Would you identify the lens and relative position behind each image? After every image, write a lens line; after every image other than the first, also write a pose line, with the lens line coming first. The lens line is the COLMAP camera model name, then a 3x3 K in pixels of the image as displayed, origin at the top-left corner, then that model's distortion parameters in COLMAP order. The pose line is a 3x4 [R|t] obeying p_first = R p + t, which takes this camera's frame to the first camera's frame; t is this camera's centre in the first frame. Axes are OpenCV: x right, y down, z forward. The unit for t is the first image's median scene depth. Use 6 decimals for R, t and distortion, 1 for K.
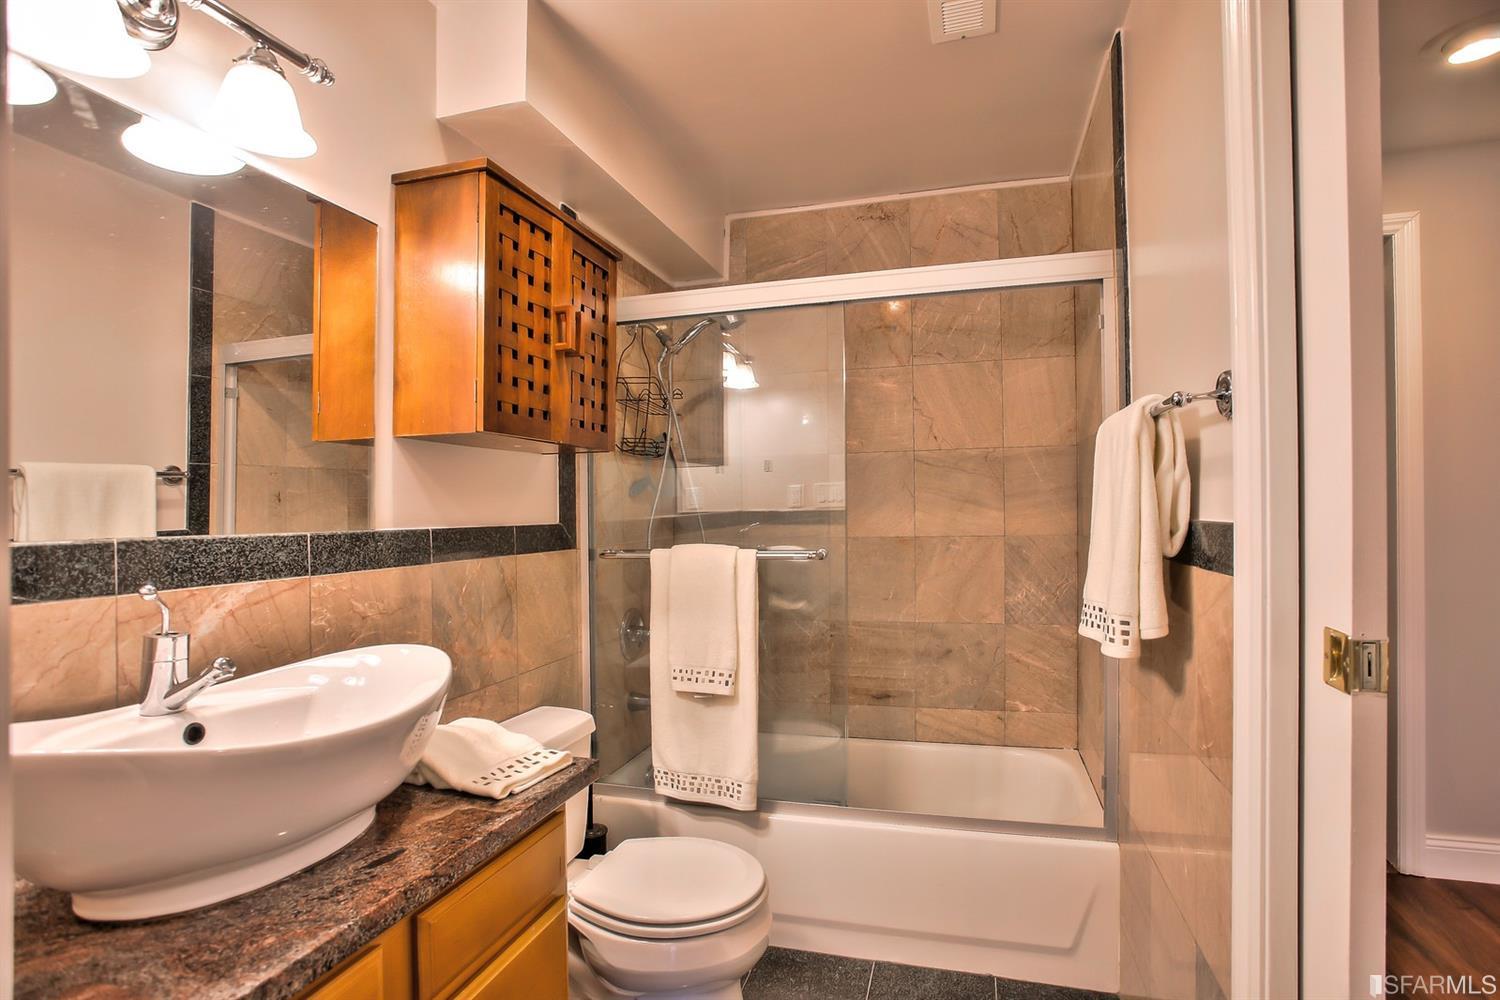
lens RADIAL K [[725.6, 0, 752.5], [0, 725.6, 500.0], [0, 0, 1]] dist [-0.047811, 0.007020]
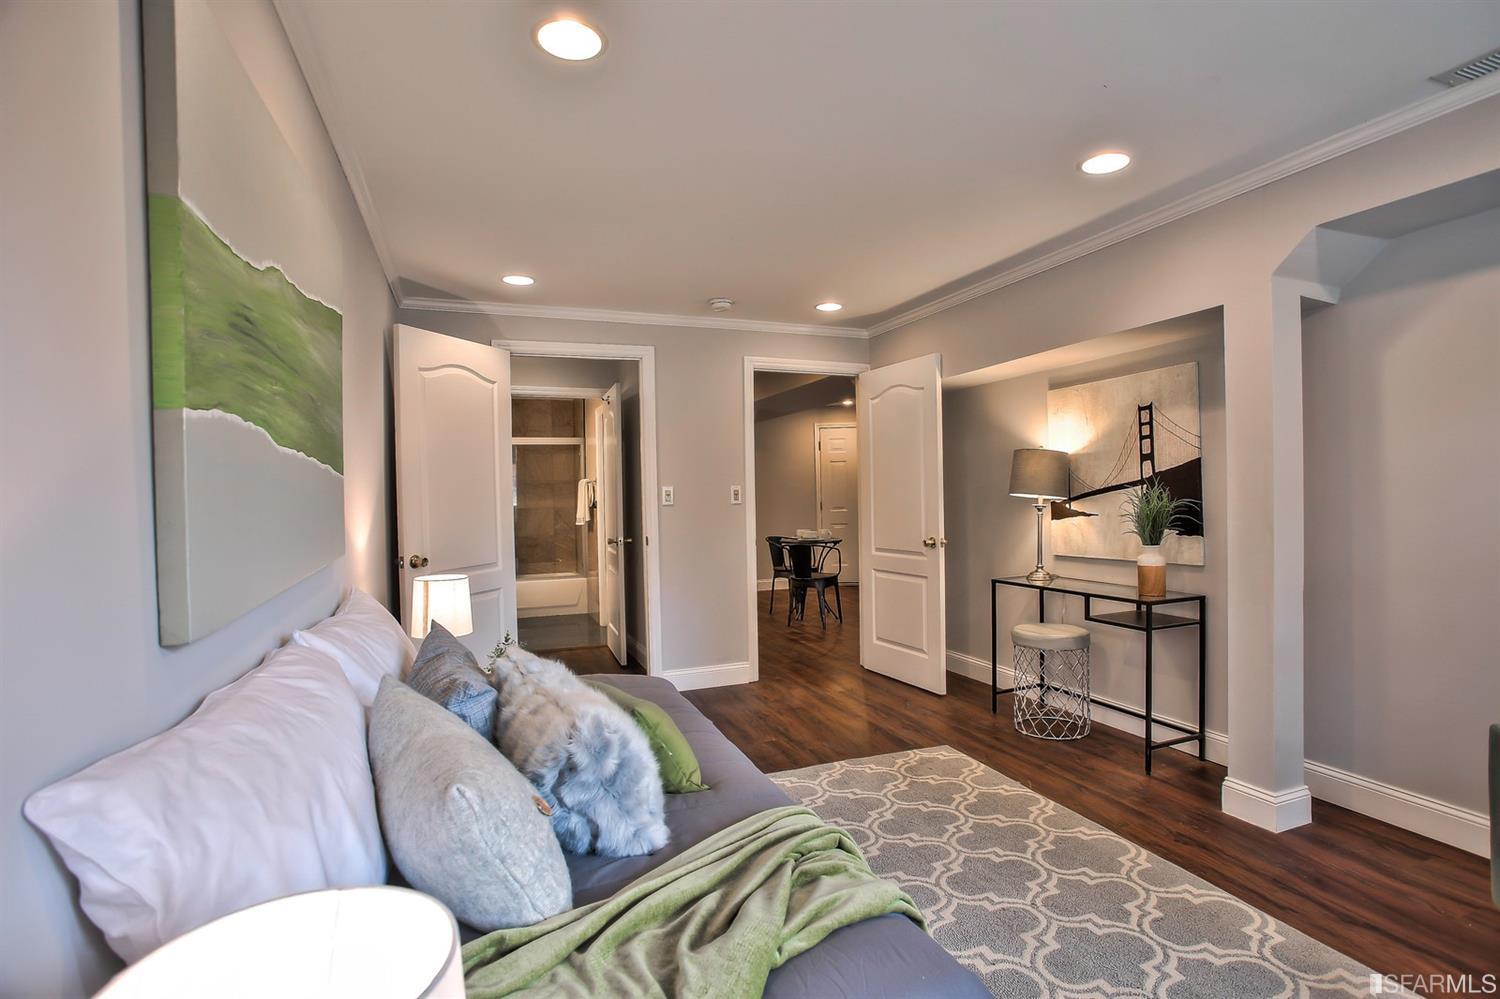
lens RADIAL K [[725.6, 0, 749.9], [0, 725.6, 493.5], [0, 0, 1]] dist [-0.047811, 0.007020]
pose [[0.786969, -0.009282, 0.616923, -1.697519], [0.011812, 0.999930, -0.000023, -0.009924], [-0.616880, 0.007305, 0.787024, -3.717980]]
